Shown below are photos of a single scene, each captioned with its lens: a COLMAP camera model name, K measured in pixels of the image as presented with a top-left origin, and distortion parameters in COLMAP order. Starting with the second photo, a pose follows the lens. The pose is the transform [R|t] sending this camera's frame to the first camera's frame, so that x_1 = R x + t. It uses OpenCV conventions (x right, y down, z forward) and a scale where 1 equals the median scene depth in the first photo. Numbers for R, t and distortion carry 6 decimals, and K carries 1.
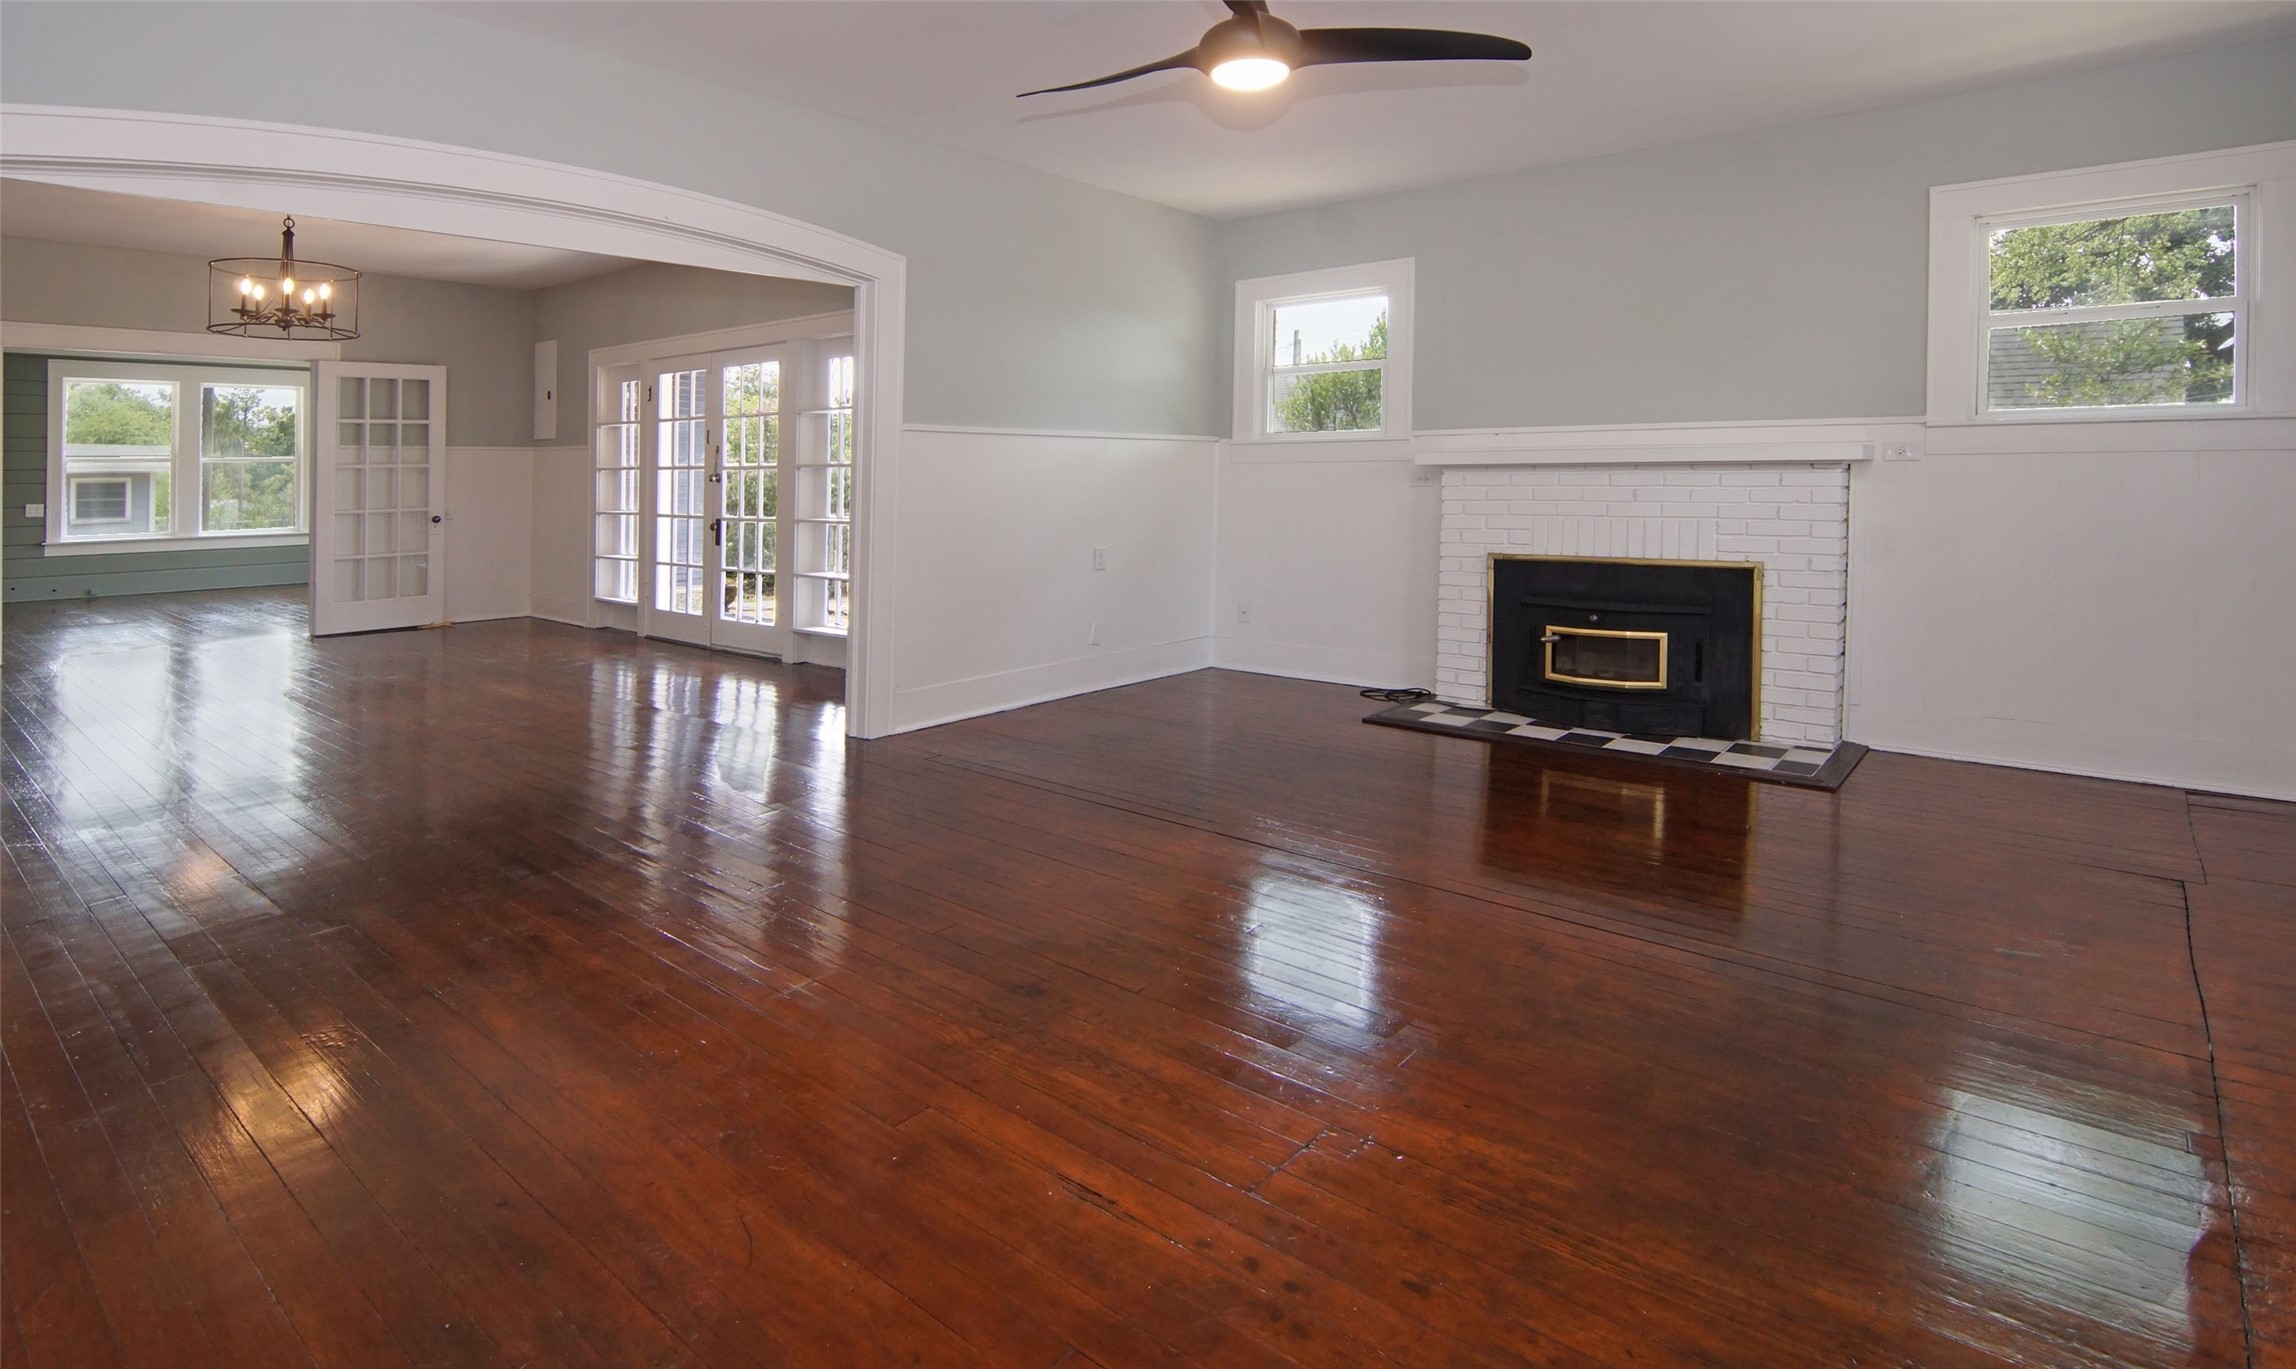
lens RADIAL K [[1108.7, 0, 1131.3], [0, 1108.7, 607.4], [0, 0, 1]] dist [0.001992, -0.018067]
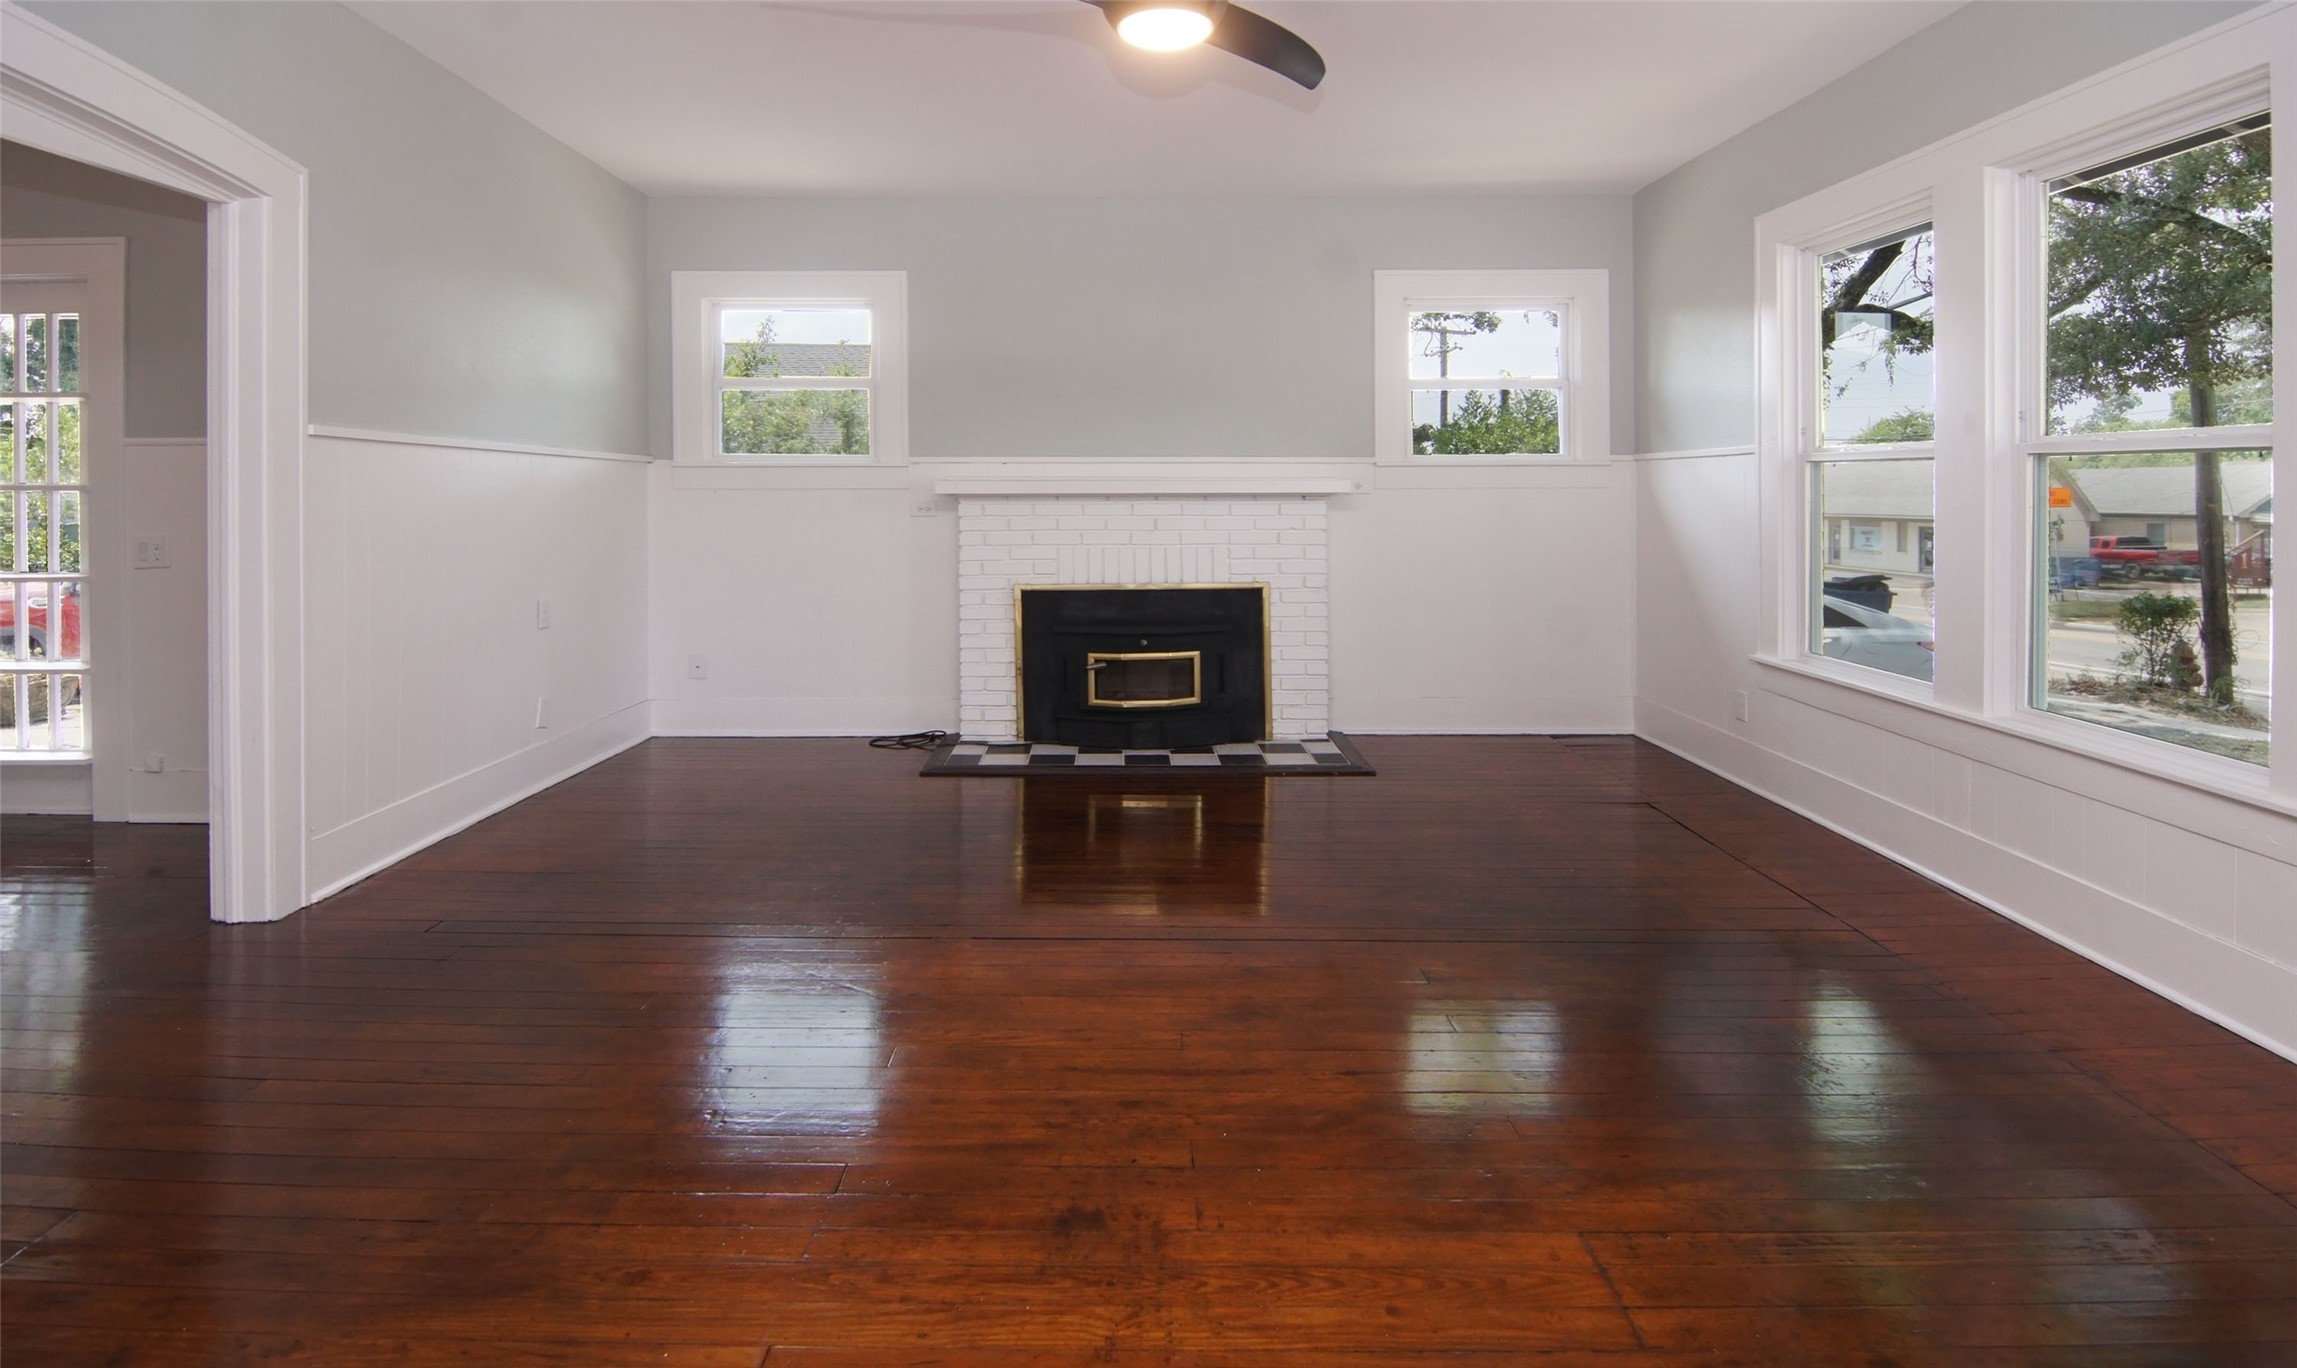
lens RADIAL K [[1109.2, 0, 1131.7], [0, 1109.2, 606.8], [0, 0, 1]] dist [0.001992, -0.018067]
pose [[0.771402, -0.055059, 0.633961, -0.225497], [0.071813, 0.997418, -0.000756, -0.021547], [-0.632283, 0.046110, 0.773364, 0.182788]]
